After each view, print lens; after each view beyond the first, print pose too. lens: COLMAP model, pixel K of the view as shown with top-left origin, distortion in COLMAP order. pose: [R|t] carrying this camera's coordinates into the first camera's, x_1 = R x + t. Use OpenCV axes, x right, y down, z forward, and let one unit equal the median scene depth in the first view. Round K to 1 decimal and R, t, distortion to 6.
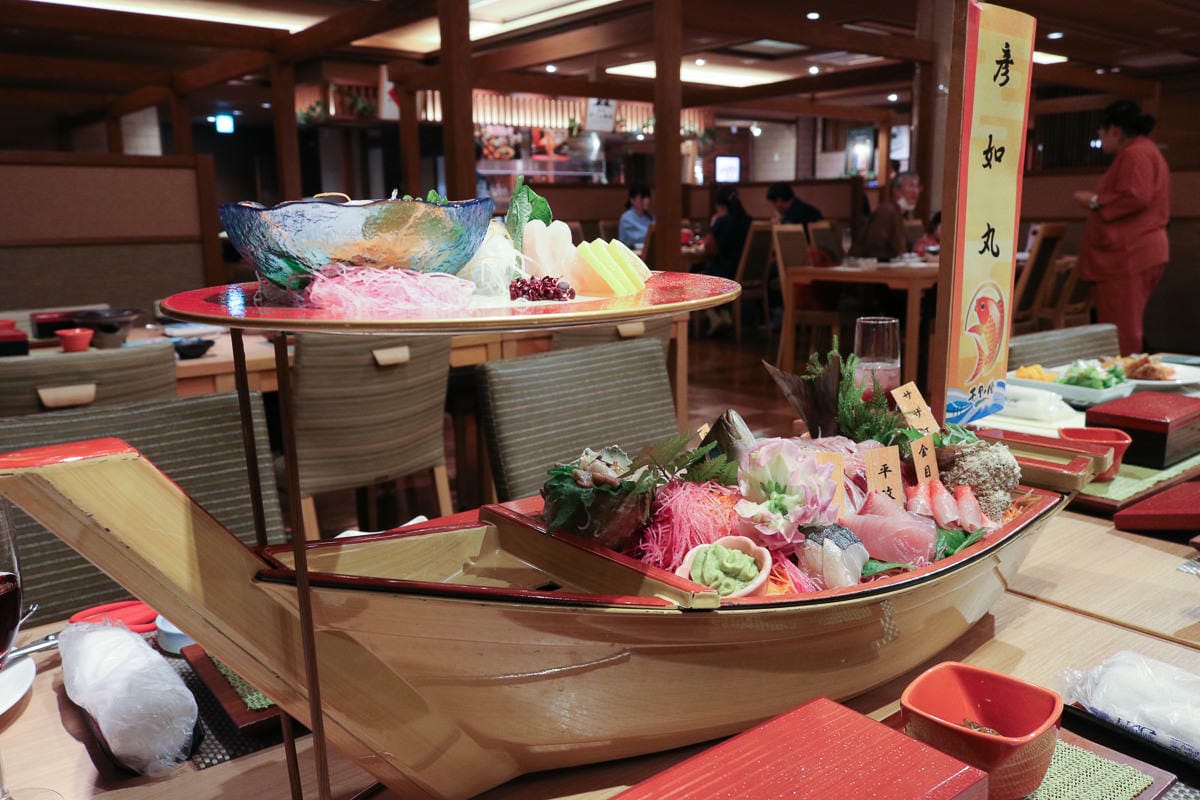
lens RADIAL K [[969.8, 0, 600.0], [0, 969.8, 400.0], [0, 0, 1]] dist [-0.008840, 0.048336]
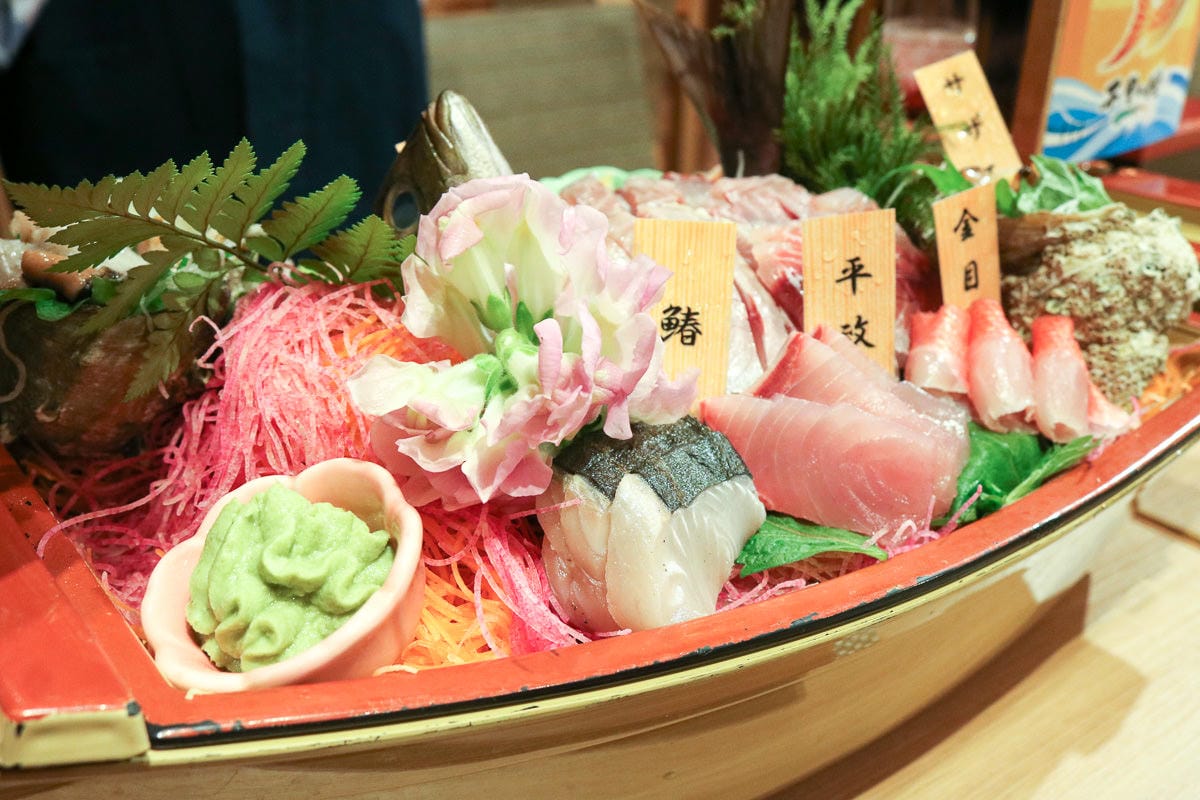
lens RADIAL K [[1250.1, 0, 600.0], [0, 1250.1, 400.0], [0, 0, 1]] dist [-0.063690, 0.208464]
pose [[0.998867, 0.047189, -0.006140, 0.191113], [-0.044544, 0.972578, 0.228272, 0.012912], [0.016744, -0.227740, 0.973578, 0.487454]]
